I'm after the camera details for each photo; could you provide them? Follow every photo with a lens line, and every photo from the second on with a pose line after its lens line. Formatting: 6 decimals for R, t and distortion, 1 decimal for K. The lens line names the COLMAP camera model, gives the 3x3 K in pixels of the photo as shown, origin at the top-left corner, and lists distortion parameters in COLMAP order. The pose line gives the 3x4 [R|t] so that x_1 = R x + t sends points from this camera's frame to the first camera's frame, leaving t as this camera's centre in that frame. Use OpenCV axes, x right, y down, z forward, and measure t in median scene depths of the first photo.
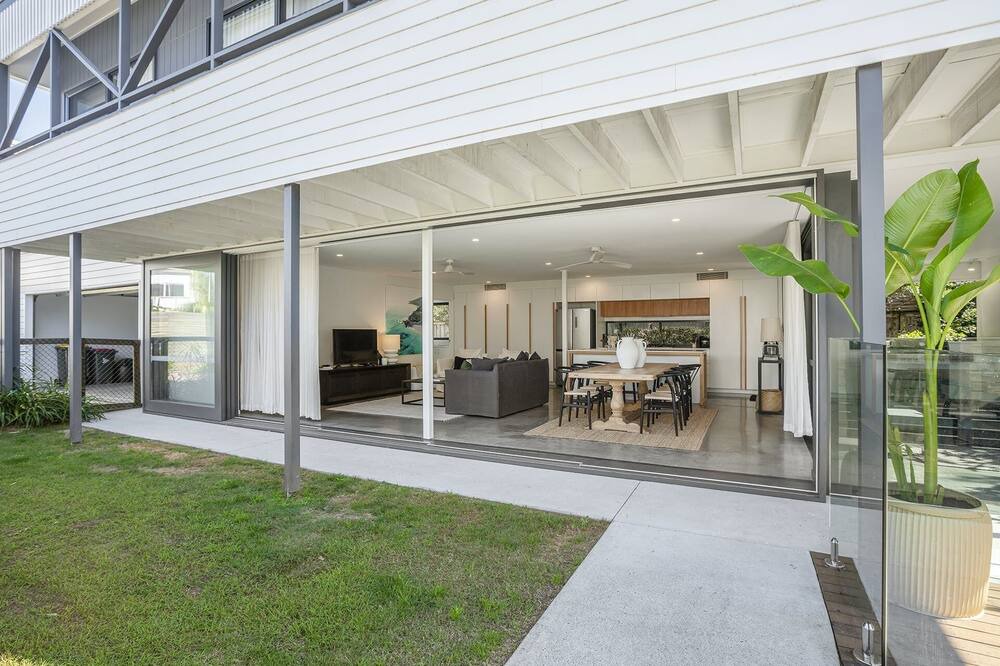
lens RADIAL K [[484.8, 0, 500.0], [0, 484.8, 333.0], [0, 0, 1]] dist [0.000082, 0.000136]
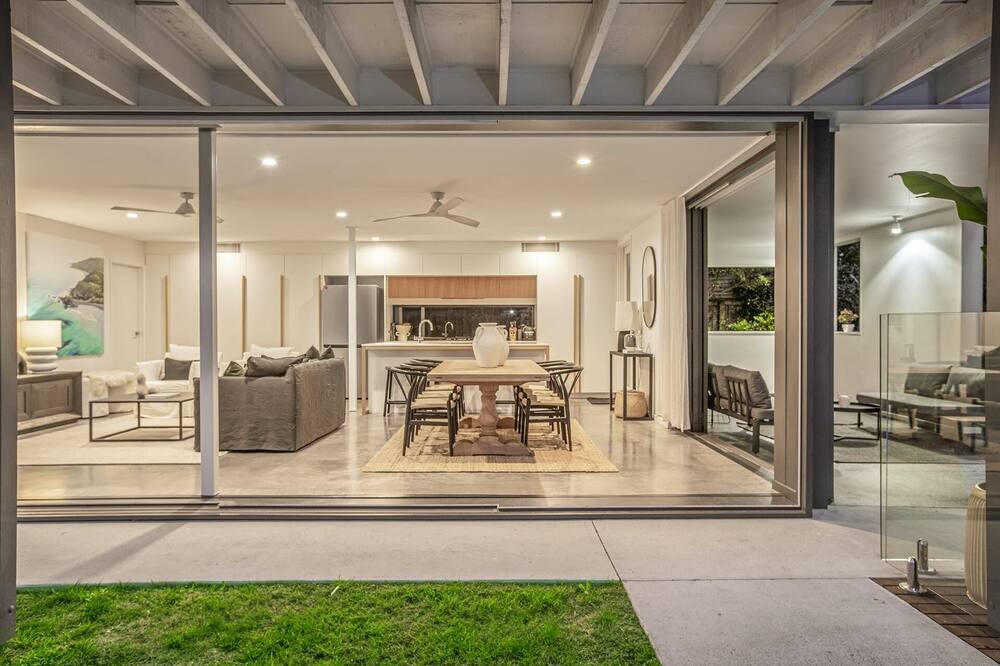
lens RADIAL K [[655.4, 0, 500.0], [0, 655.4, 333.0], [0, 0, 1]] dist [0.032958, 0.001187]
pose [[0.885127, -0.003565, 0.465336, -0.134793], [-0.005054, 0.999838, 0.017274, 0.001155], [-0.465323, -0.017642, 0.884965, 0.079643]]
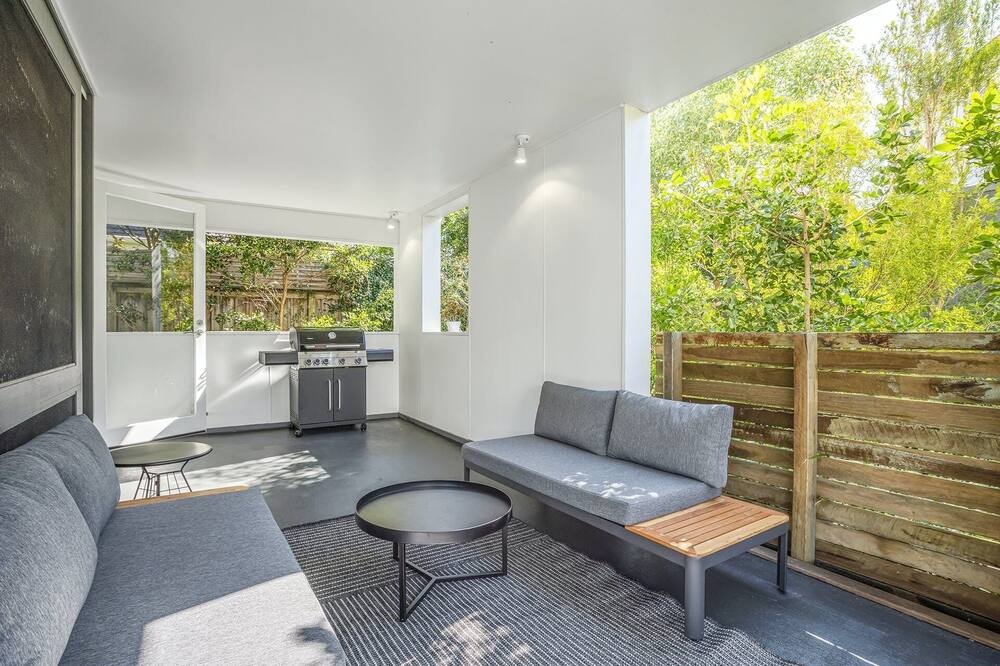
lens RADIAL K [[484.8, 0, 500.0], [0, 484.8, 333.0], [0, 0, 1]] dist [0.000082, 0.000136]
pose [[0.499002, -0.002640, 0.866597, 0.352558], [-0.005846, 0.999962, 0.006413, 0.011242], [-0.866581, -0.008266, 0.498968, 0.406413]]
